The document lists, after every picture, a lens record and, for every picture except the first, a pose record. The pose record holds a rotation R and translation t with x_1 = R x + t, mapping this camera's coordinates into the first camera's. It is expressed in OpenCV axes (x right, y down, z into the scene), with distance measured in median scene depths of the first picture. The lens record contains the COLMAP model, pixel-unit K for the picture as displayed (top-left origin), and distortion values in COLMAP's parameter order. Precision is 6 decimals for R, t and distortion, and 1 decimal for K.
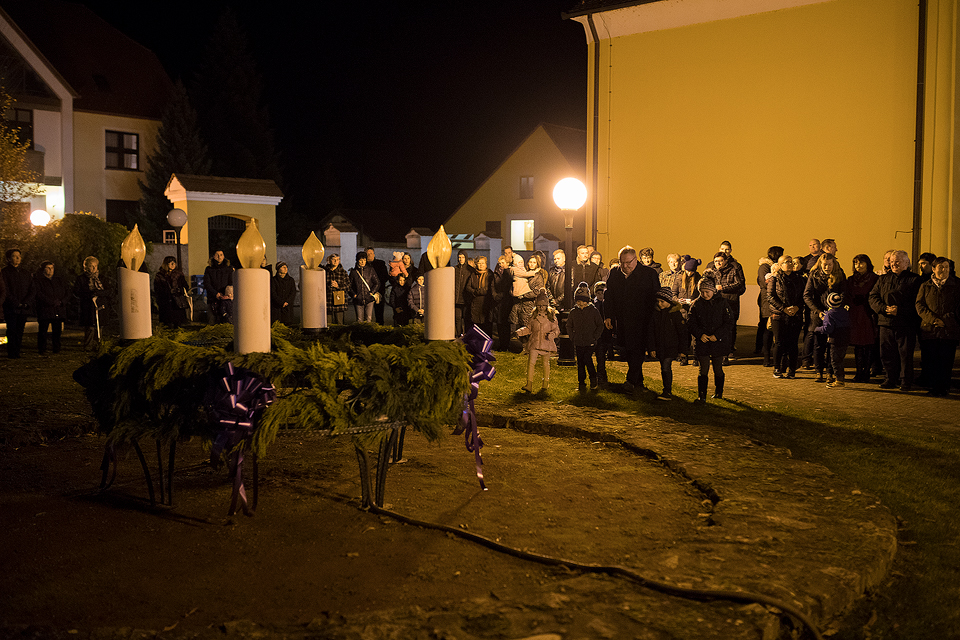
lens RADIAL K [[963.6, 0, 480.0], [0, 963.6, 320.0], [0, 0, 1]] dist [-0.067572, 0.106678]
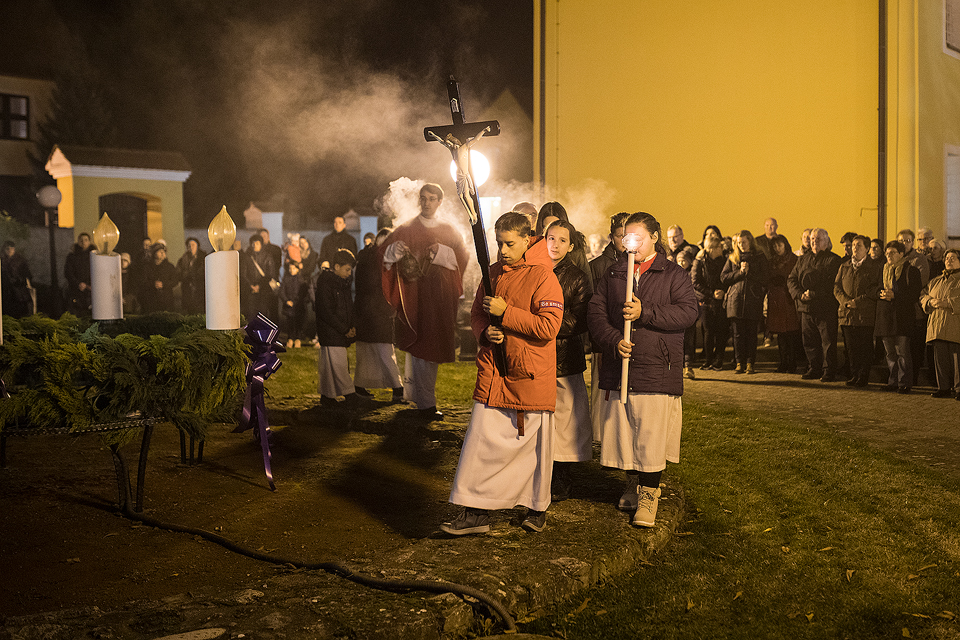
lens RADIAL K [[1123.7, 0, 574.5], [0, 1123.7, 285.9], [0, 0, 1]] dist [-0.034894, 0.039807]
pose [[0.996249, -0.009950, 0.085962, 0.164455], [0.012078, 0.999632, -0.024277, 0.007163], [-0.085689, 0.025224, 0.996003, -0.078987]]
